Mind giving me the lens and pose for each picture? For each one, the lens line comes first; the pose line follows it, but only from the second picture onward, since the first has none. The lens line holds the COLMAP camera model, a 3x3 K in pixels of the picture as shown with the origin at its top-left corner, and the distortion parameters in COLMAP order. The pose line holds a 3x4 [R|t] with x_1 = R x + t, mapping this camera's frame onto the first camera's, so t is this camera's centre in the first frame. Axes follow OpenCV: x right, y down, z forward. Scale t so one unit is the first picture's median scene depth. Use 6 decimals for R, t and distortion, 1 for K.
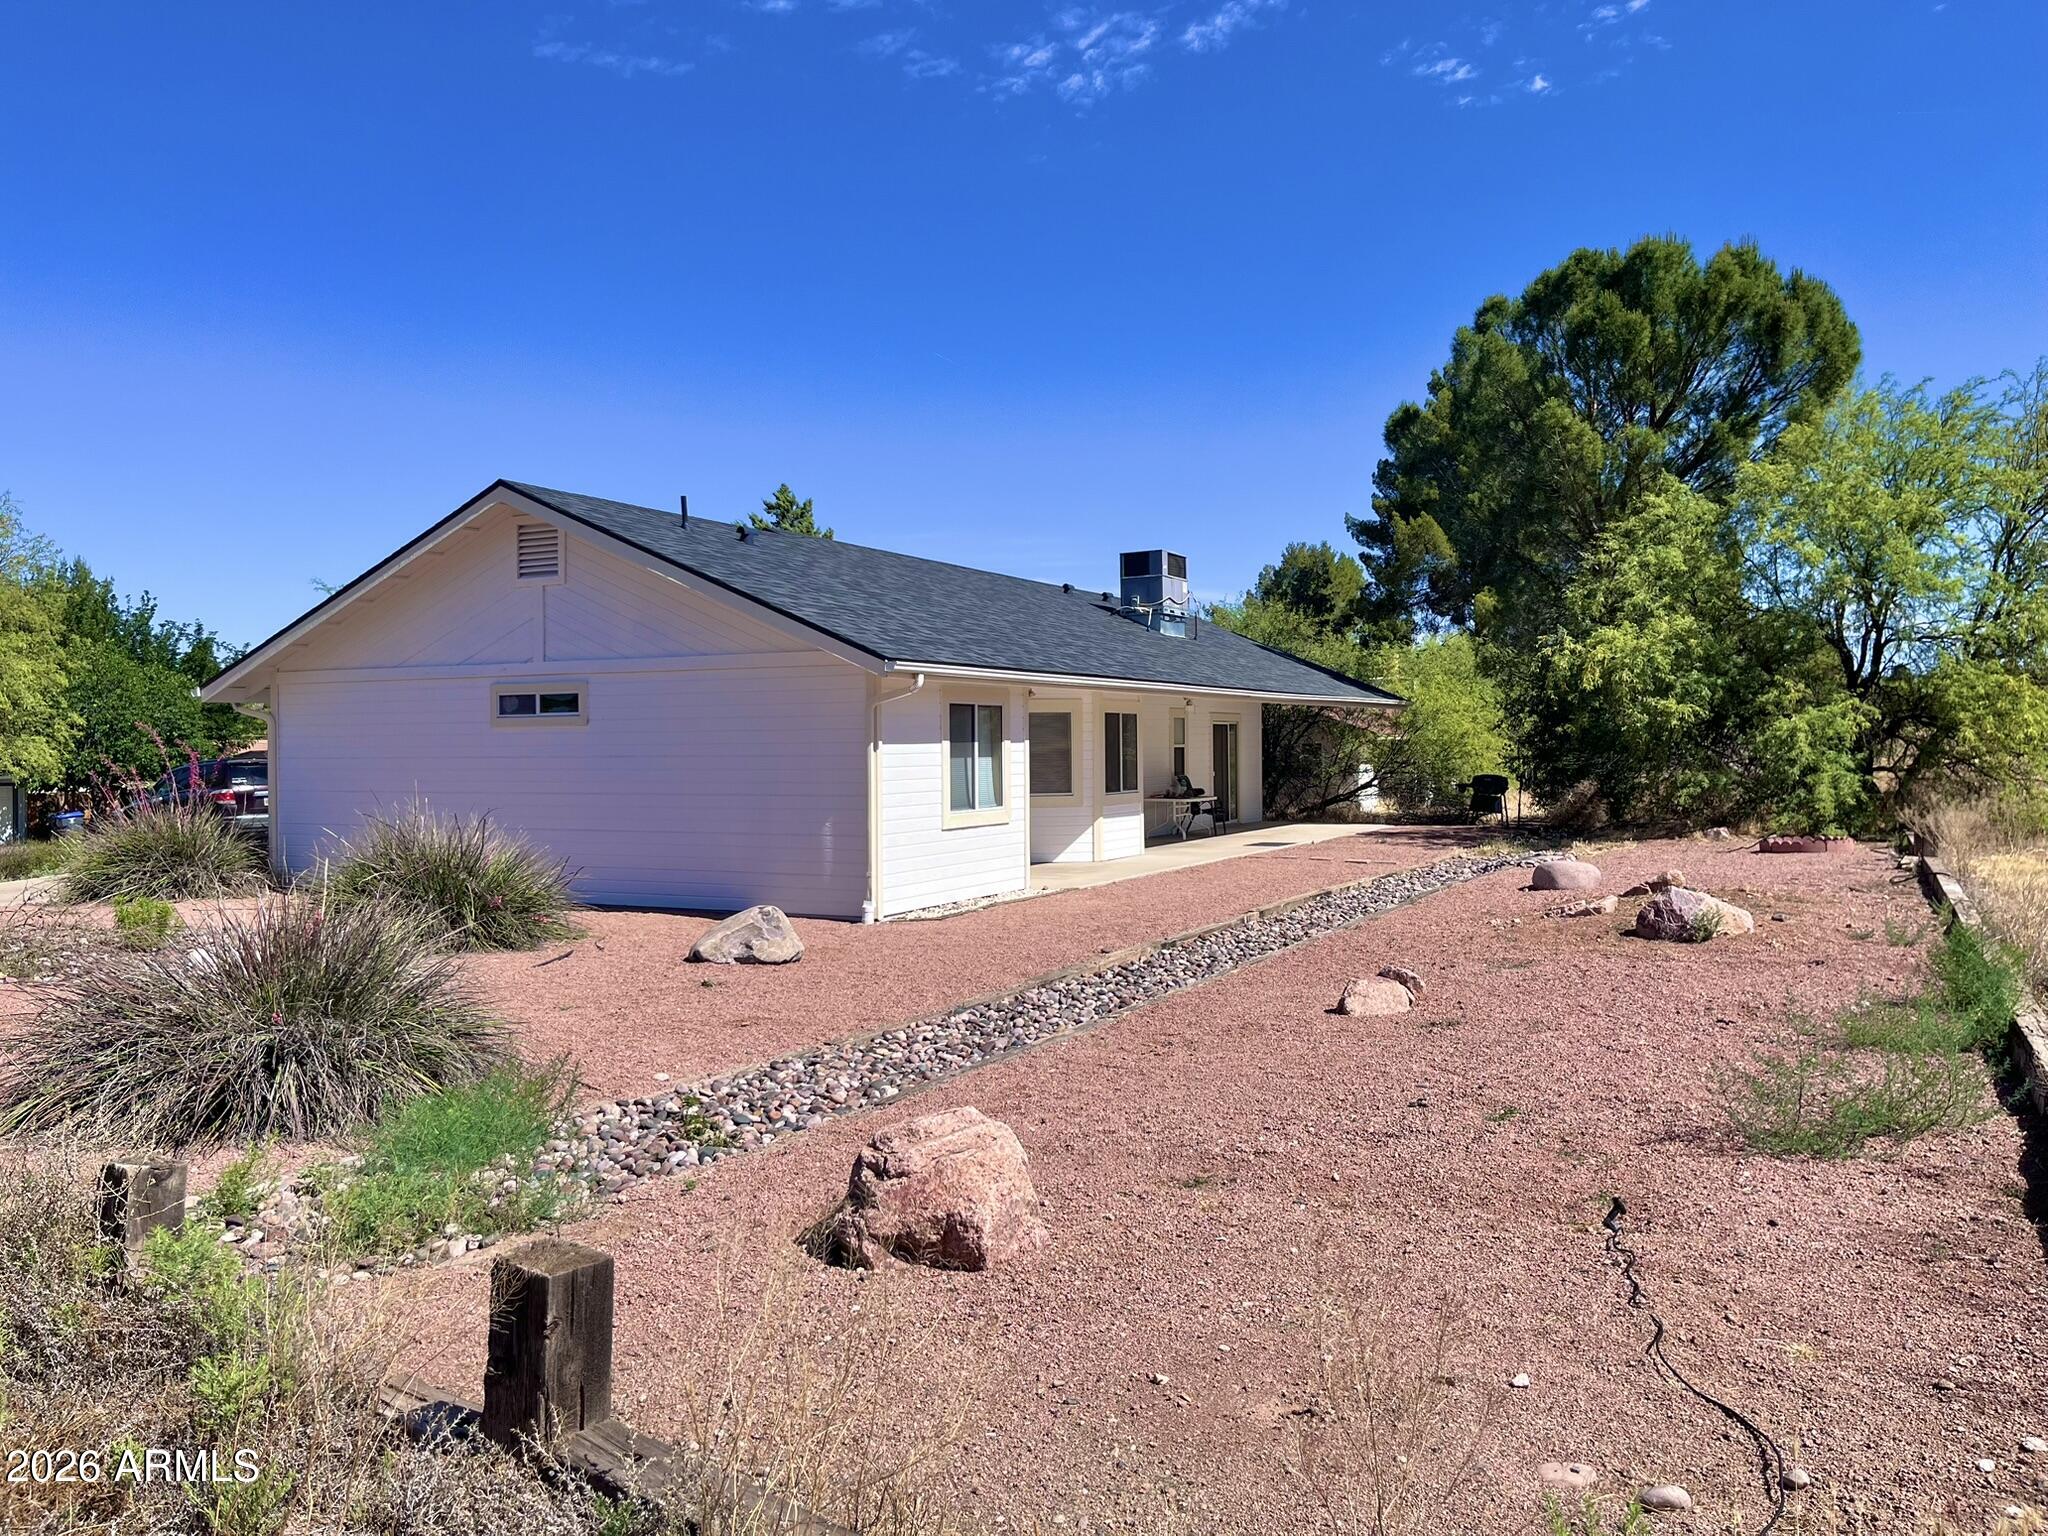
lens RADIAL K [[1503.2, 0, 1037.5], [0, 1503.2, 775.7], [0, 0, 1]] dist [0.019008, -0.038219]
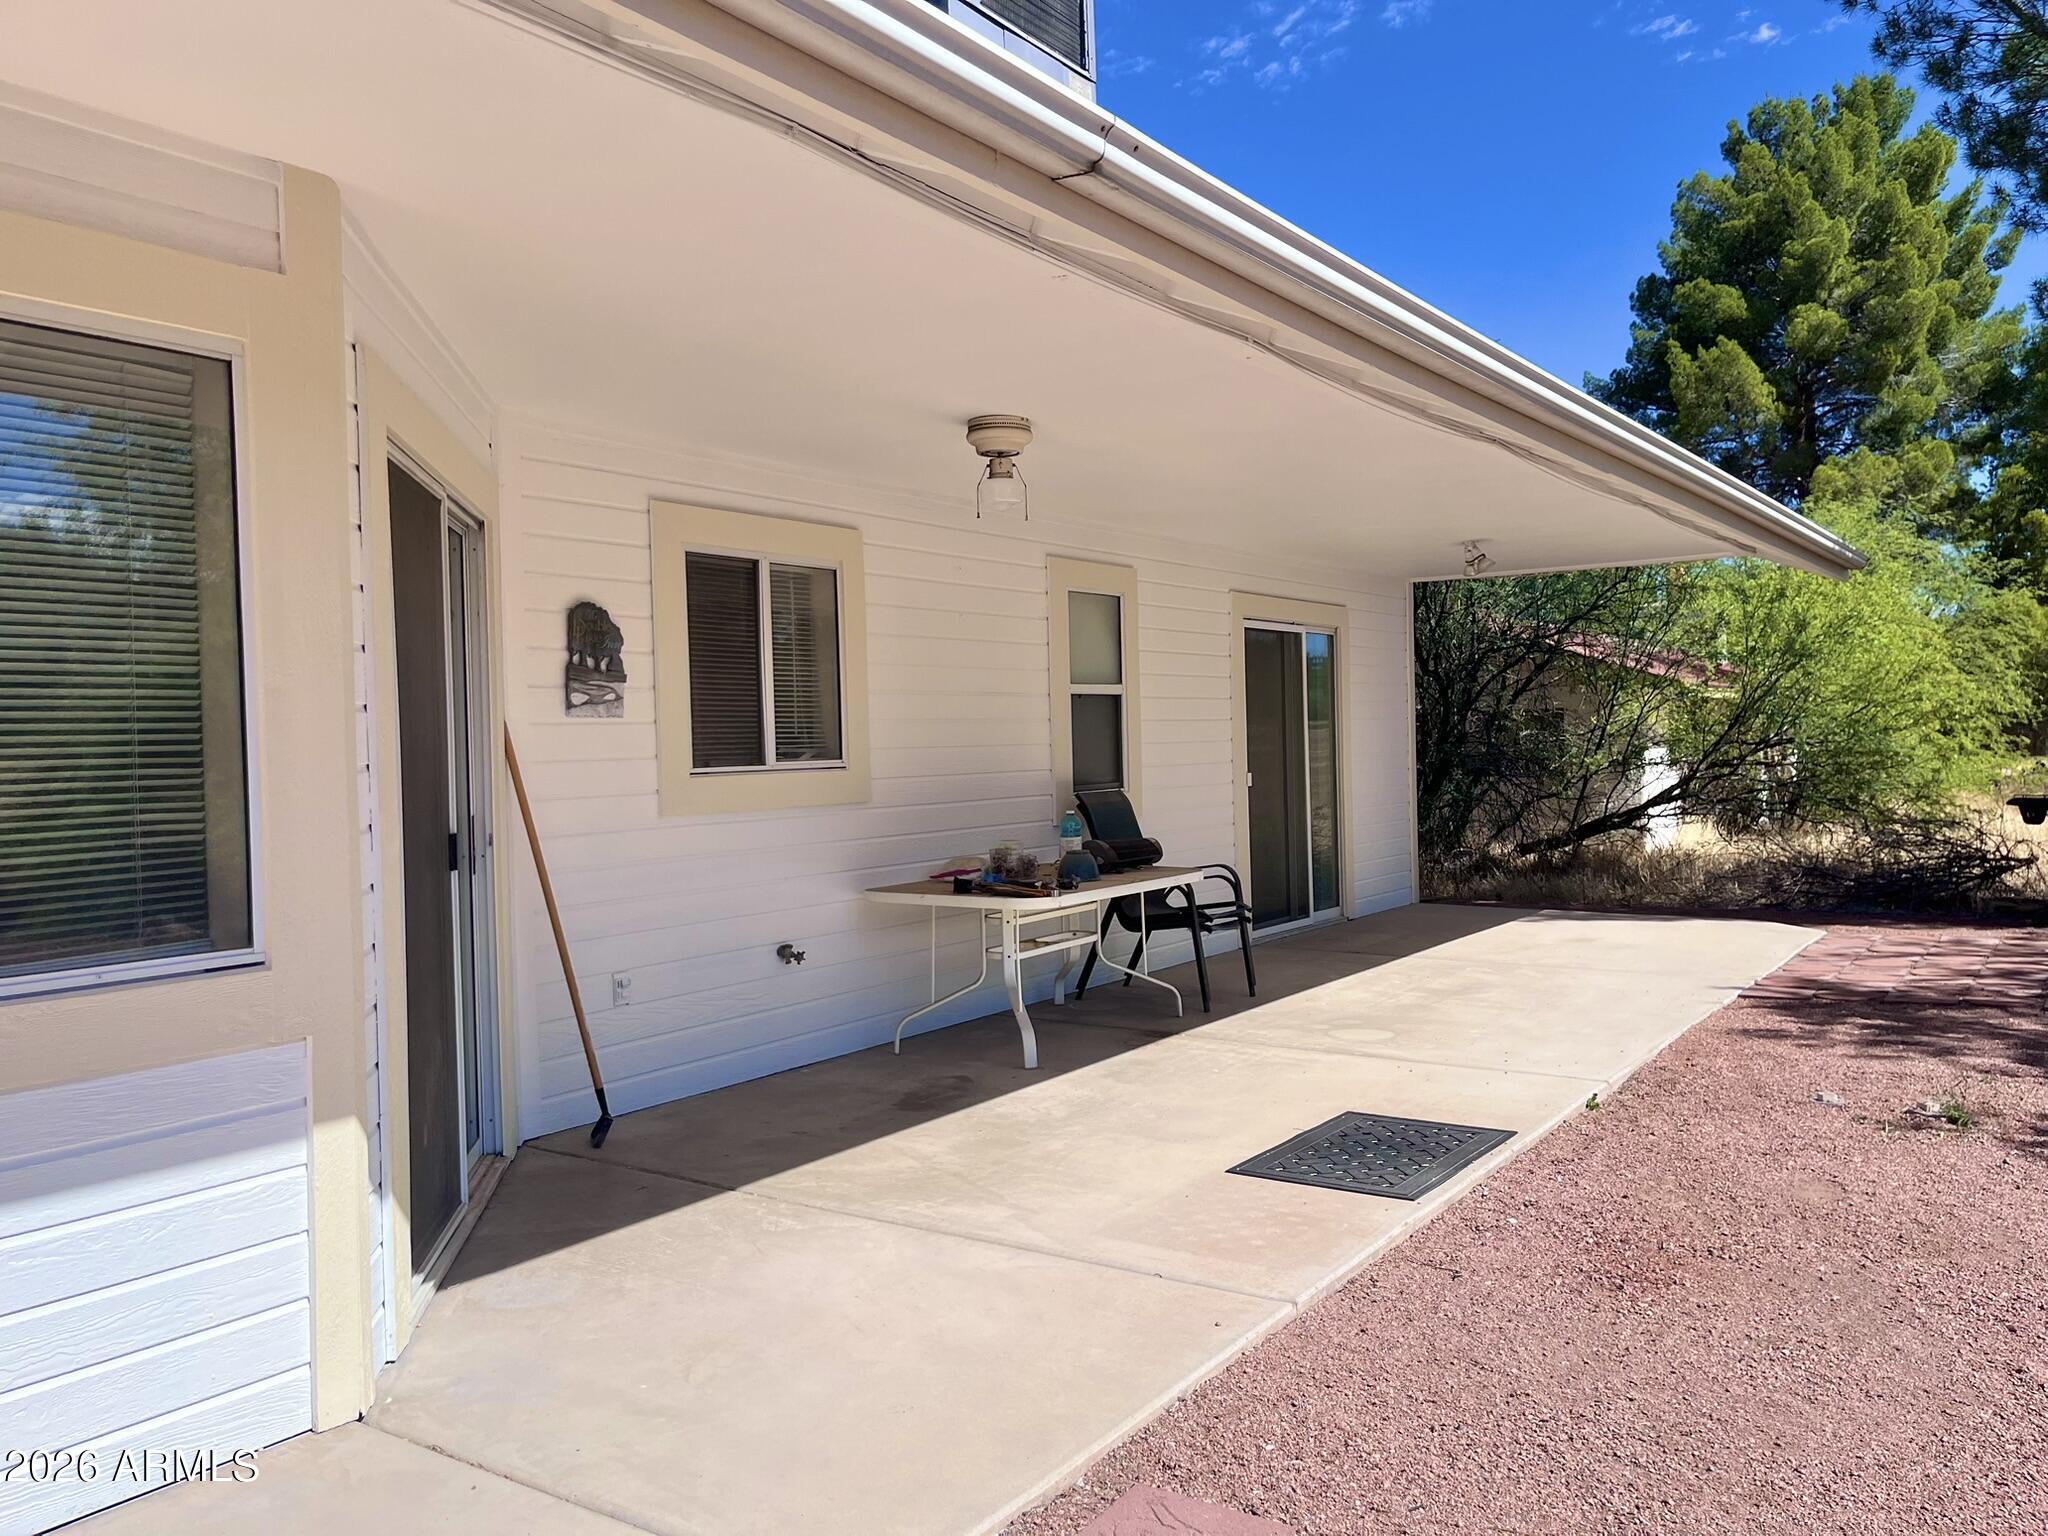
lens RADIAL K [[1503.2, 0, 1019.4], [0, 1503.2, 781.8], [0, 0, 1]] dist [0.019008, -0.038219]
pose [[0.989196, -0.014254, -0.145906, 0.123396], [0.015375, 0.999860, 0.006558, -0.004253], [0.145792, -0.008730, 0.989277, 0.718426]]
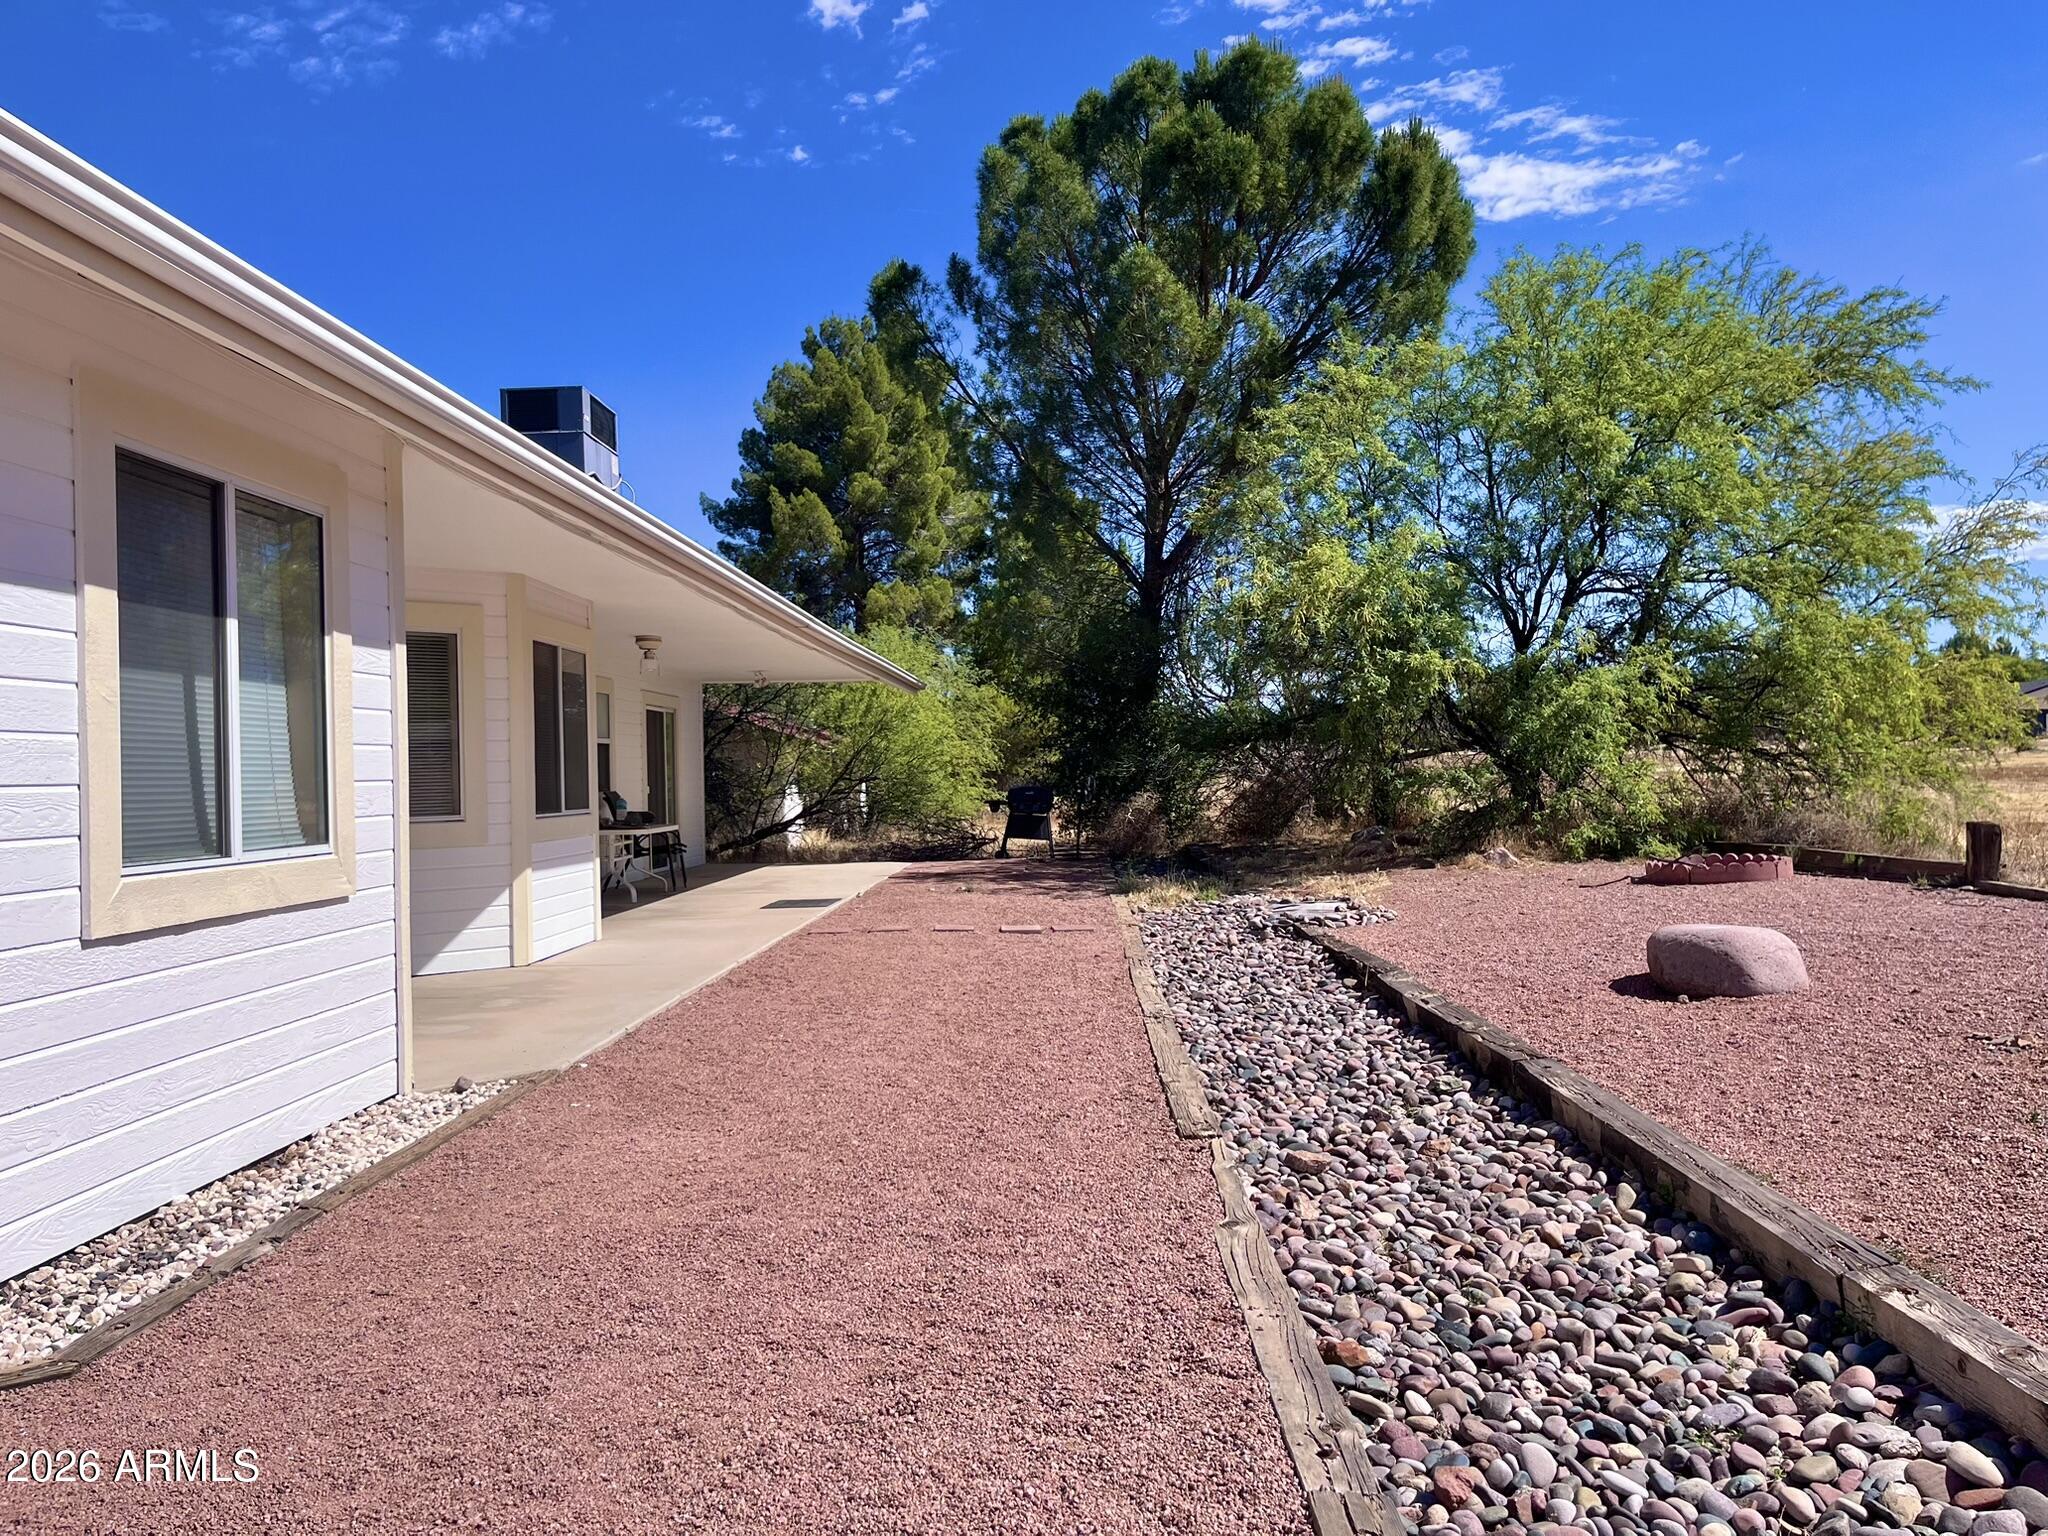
lens RADIAL K [[1503.2, 0, 1033.3], [0, 1503.2, 795.6], [0, 0, 1]] dist [0.019008, -0.038219]
pose [[0.893975, -0.018046, 0.447754, -0.019742], [0.023580, 0.999699, -0.006789, 0.009531], [-0.447497, 0.016627, 0.894131, 0.402467]]
